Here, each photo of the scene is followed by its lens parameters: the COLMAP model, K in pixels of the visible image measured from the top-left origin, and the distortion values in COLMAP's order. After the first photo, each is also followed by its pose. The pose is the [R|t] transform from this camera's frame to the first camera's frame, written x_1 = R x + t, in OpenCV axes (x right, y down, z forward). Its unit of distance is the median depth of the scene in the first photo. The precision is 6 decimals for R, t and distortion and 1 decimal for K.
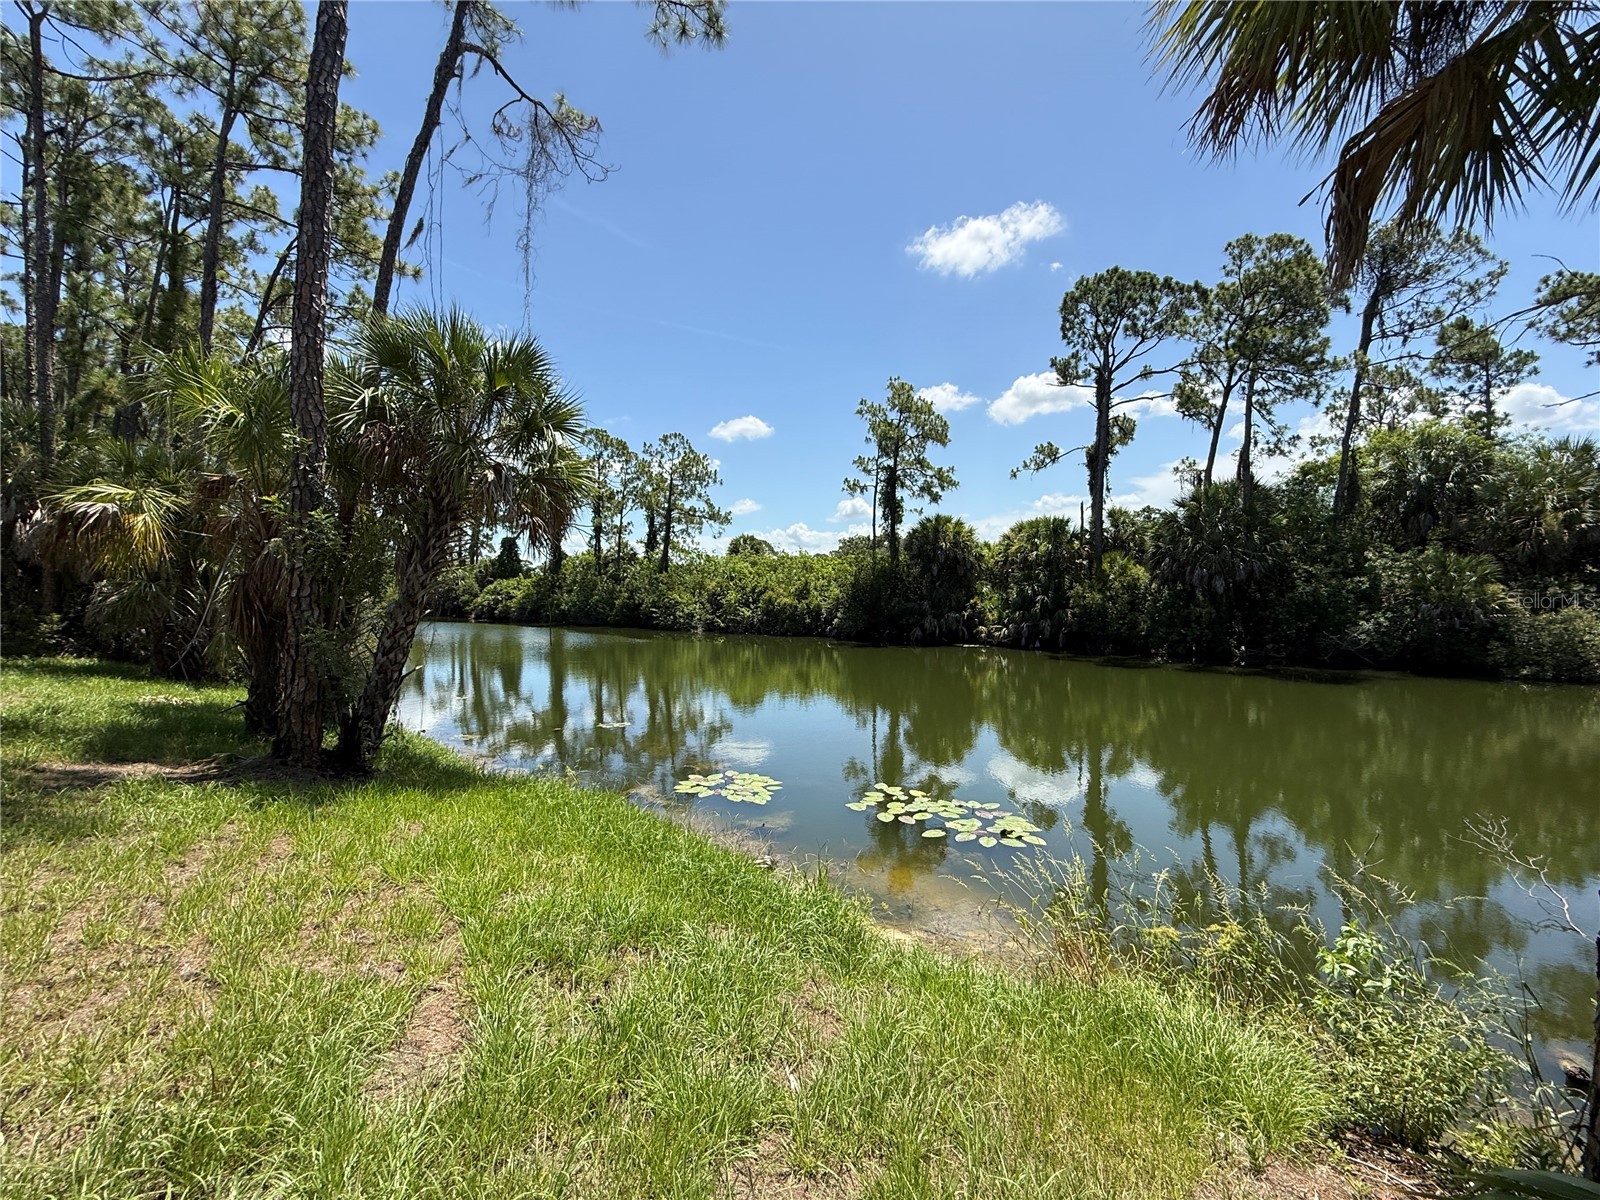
lens RADIAL K [[639.4, 0, 797.0], [0, 639.4, 603.7], [0, 0, 1]] dist [0.001731, -0.000271]
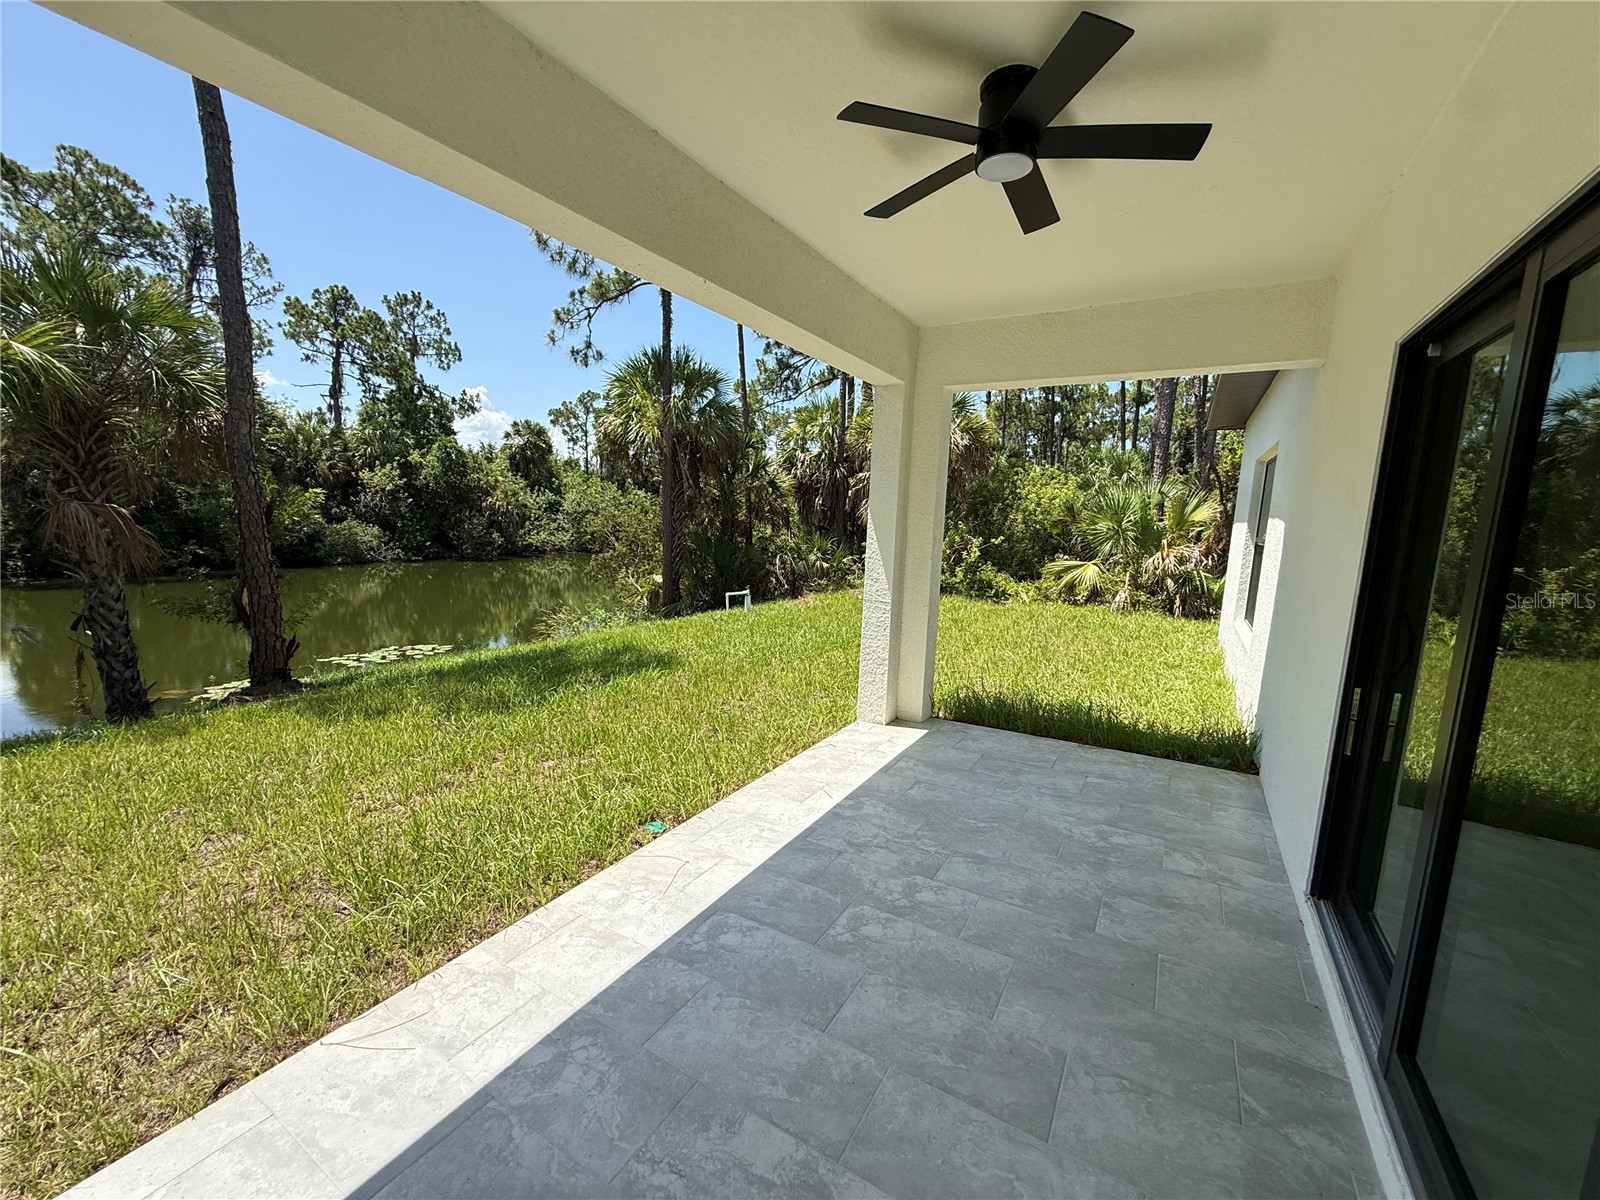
lens RADIAL K [[639.5, 0, 796.4], [0, 639.5, 602.2], [0, 0, 1]] dist [0.001245, 0.000214]
pose [[-0.140012, -0.142585, 0.979830, -0.415115], [-0.013504, 0.989760, 0.142101, -0.023498], [-0.990058, 0.006664, -0.140504, 0.025554]]
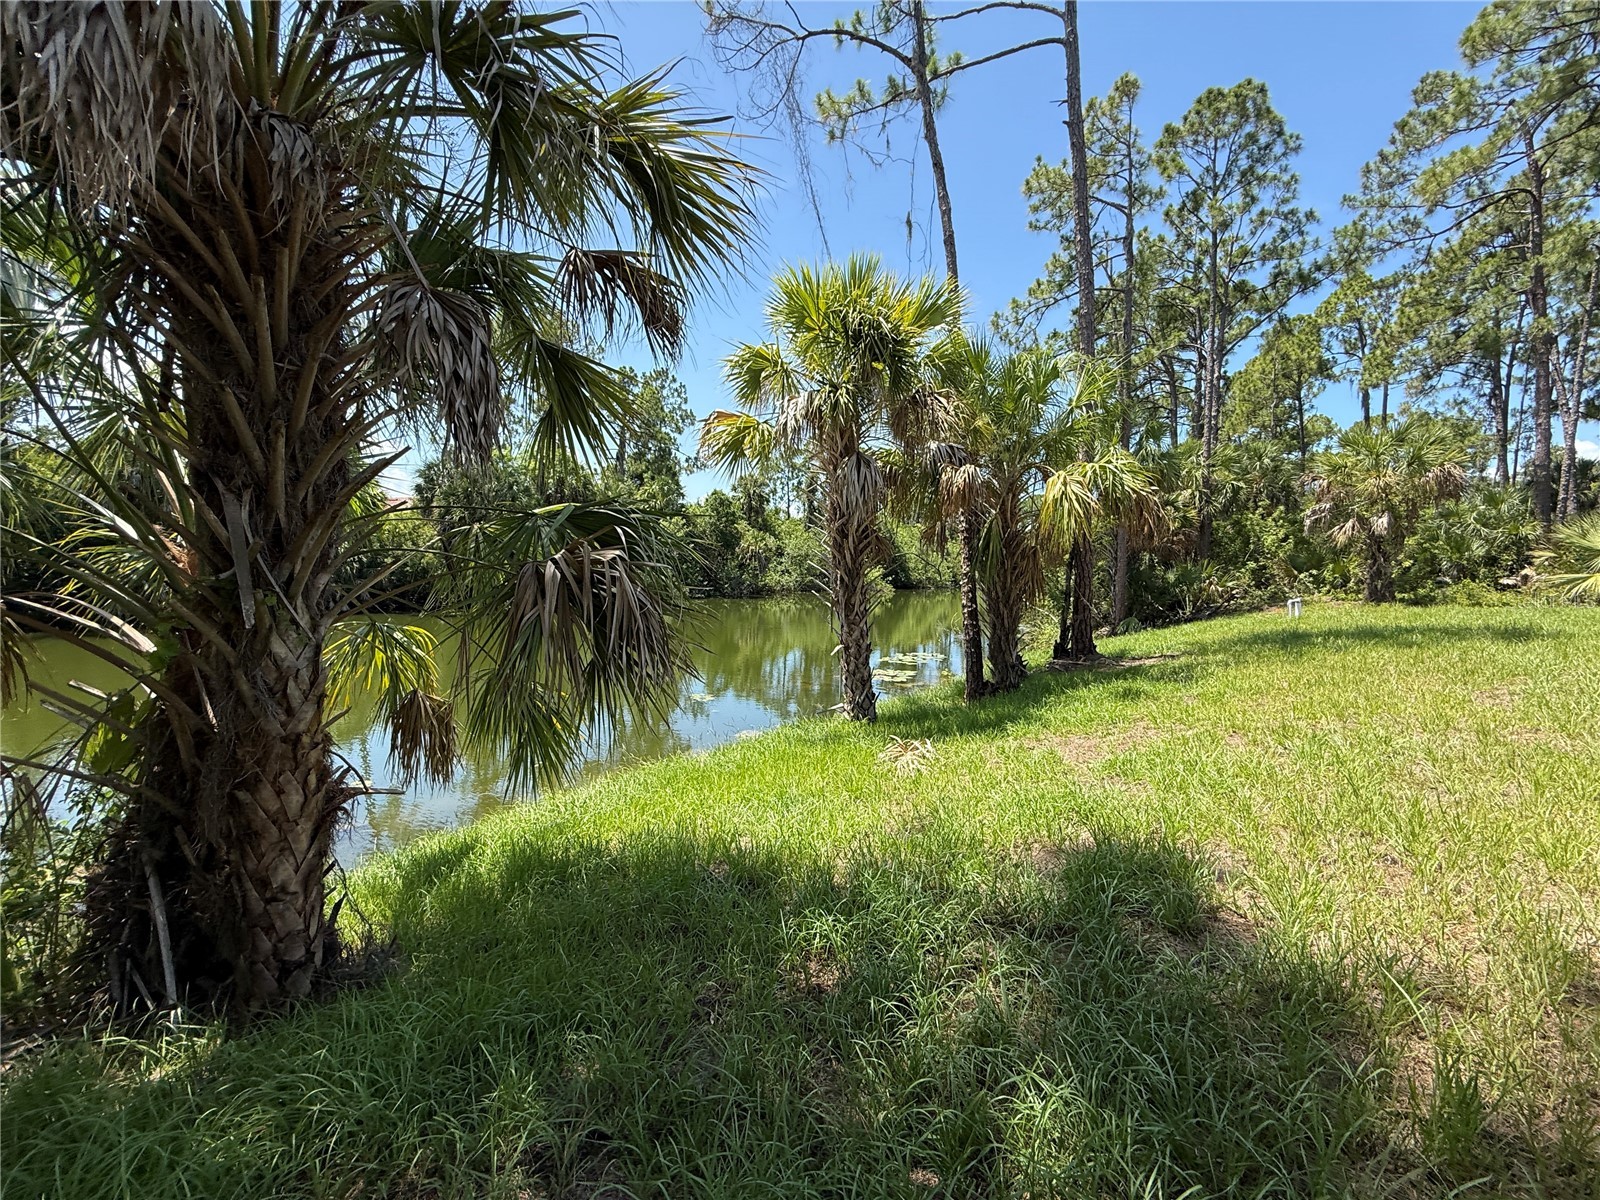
lens RADIAL K [[639.5, 0, 796.4], [0, 639.5, 602.2], [0, 0, 1]] dist [0.001245, 0.000214]
pose [[-0.021077, -0.067374, 0.997505, -0.487356], [-0.002267, 0.997727, 0.067341, -0.005371], [-0.999775, -0.000842, -0.021182, 0.345762]]
